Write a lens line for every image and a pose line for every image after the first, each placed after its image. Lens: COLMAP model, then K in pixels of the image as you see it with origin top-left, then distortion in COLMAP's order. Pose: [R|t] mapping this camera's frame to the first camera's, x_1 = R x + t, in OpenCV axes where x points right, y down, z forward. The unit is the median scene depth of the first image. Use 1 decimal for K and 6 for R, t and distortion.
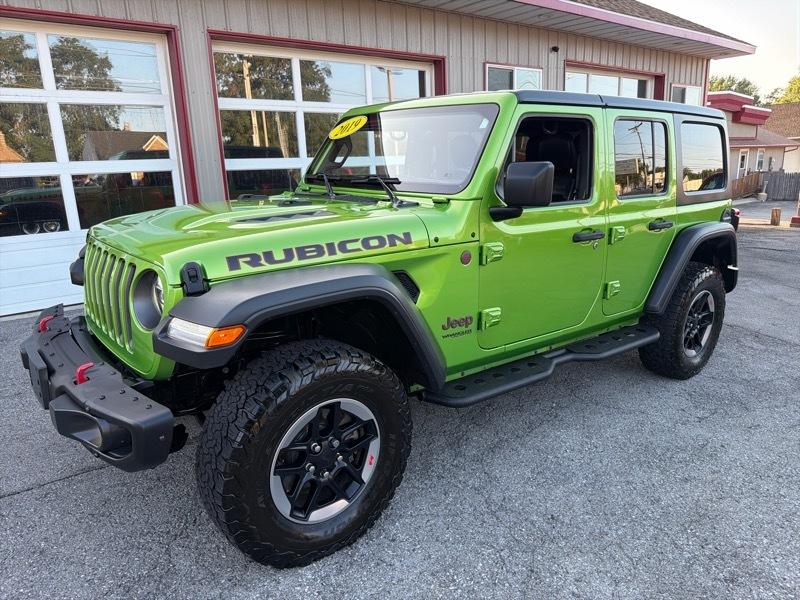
lens RADIAL K [[565.0, 0, 398.7], [0, 565.0, 302.0], [0, 0, 1]] dist [0.055764, -0.062847]
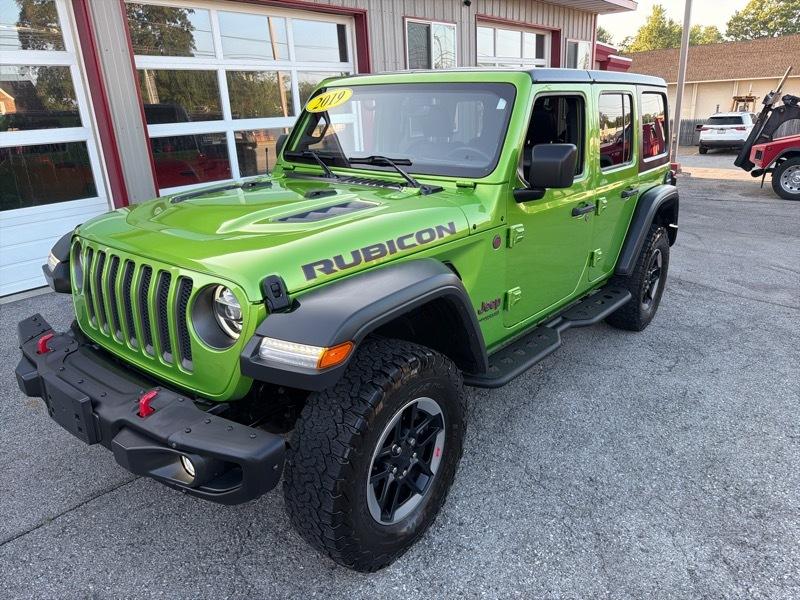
lens RADIAL K [[565.2, 0, 401.2], [0, 565.2, 299.3], [0, 0, 1]] dist [0.061670, -0.068771]
pose [[0.977255, -0.075521, 0.198163, -0.254687], [0.059337, 0.994494, 0.086380, -0.073156], [-0.203595, -0.072657, 0.976355, 0.036115]]
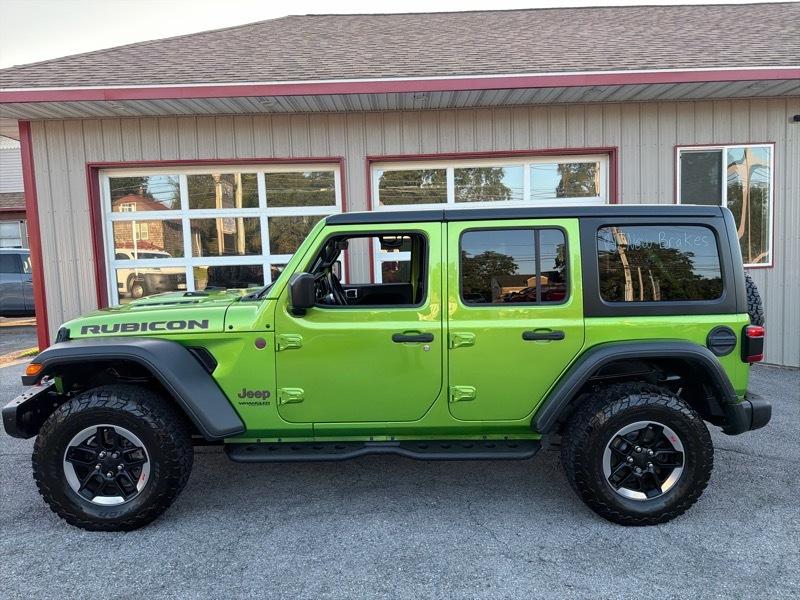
lens RADIAL K [[567.4, 0, 398.0], [0, 567.4, 300.0], [0, 0, 1]] dist [0.021620, -0.025334]
pose [[0.788931, 0.056373, -0.611890, 1.134992], [-0.139310, 0.986263, -0.088754, -0.104000], [0.598481, 0.155263, 0.785947, 0.163732]]
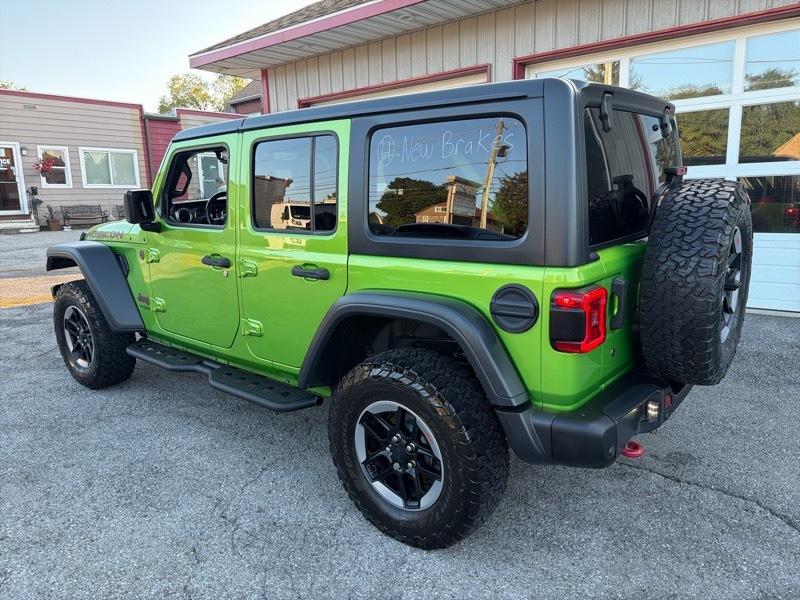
lens RADIAL K [[567.4, 0, 398.0], [0, 567.4, 300.0], [0, 0, 1]] dist [0.021620, -0.025334]
pose [[0.202407, 0.202218, -0.958196, 1.645511], [-0.209403, 0.964755, 0.159368, -0.332544], [0.956651, 0.168392, 0.237618, 1.286325]]
